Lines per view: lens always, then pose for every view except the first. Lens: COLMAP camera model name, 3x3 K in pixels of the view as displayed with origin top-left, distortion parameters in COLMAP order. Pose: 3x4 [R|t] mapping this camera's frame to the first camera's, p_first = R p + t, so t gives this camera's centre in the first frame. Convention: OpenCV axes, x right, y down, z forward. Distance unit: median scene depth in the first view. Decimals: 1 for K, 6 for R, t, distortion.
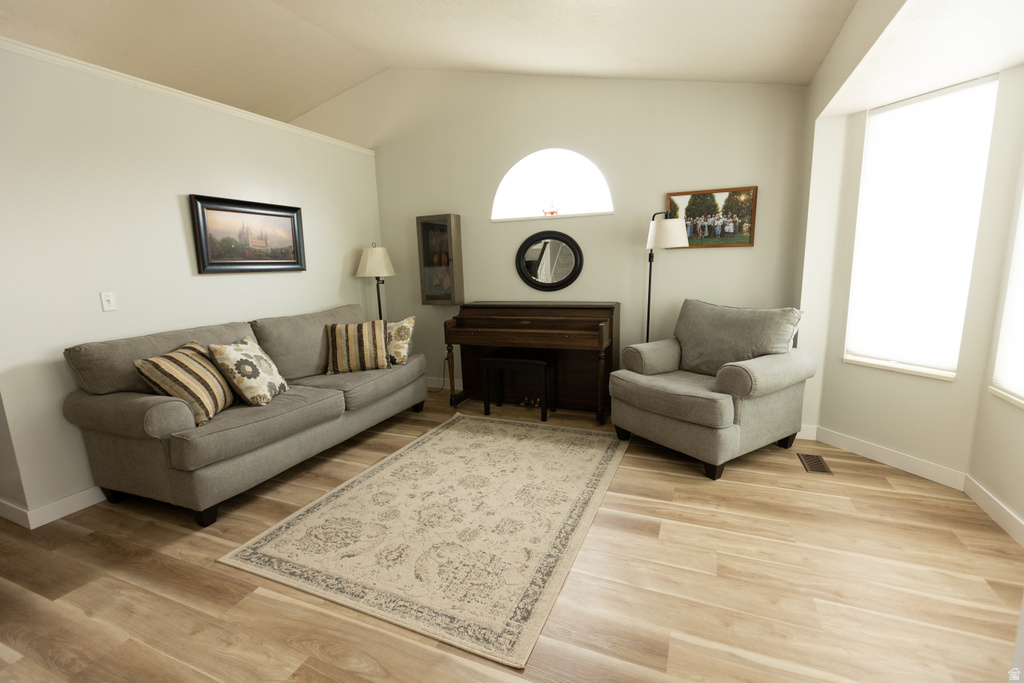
lens RADIAL K [[471.8, 0, 512.0], [0, 471.8, 341.5], [0, 0, 1]] dist [0.000919, 0.000549]
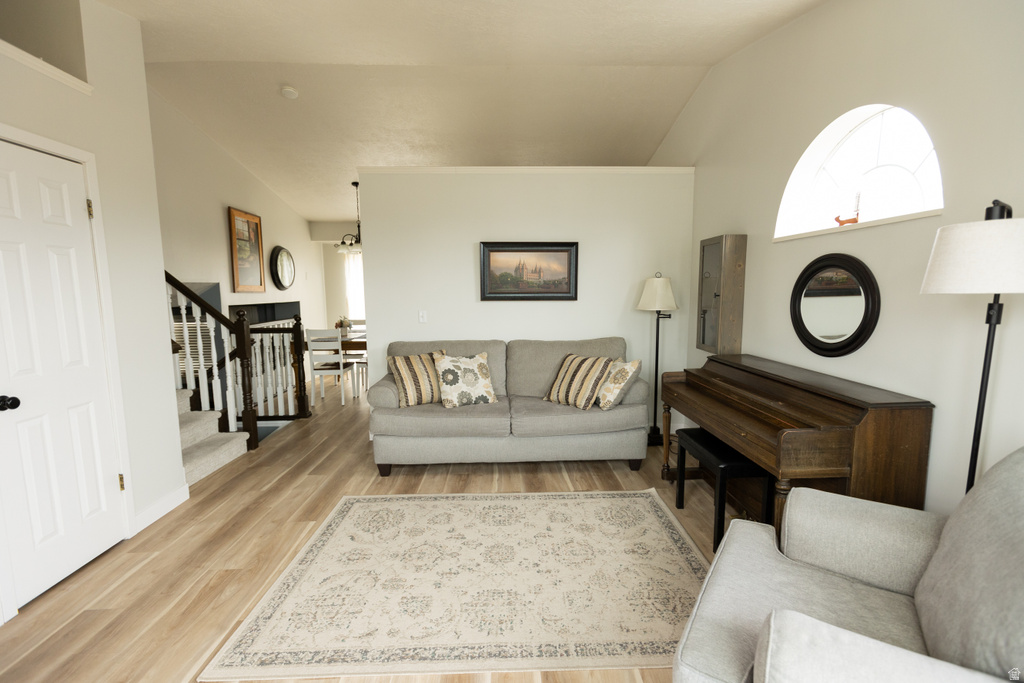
lens RADIAL K [[471.8, 0, 512.0], [0, 471.8, 341.5], [0, 0, 1]] dist [0.000919, 0.000549]
pose [[0.410655, 0.129654, -0.902525, 0.584332], [-0.156579, 0.985162, 0.070281, -0.137115], [0.898246, 0.112455, 0.424863, 0.527690]]
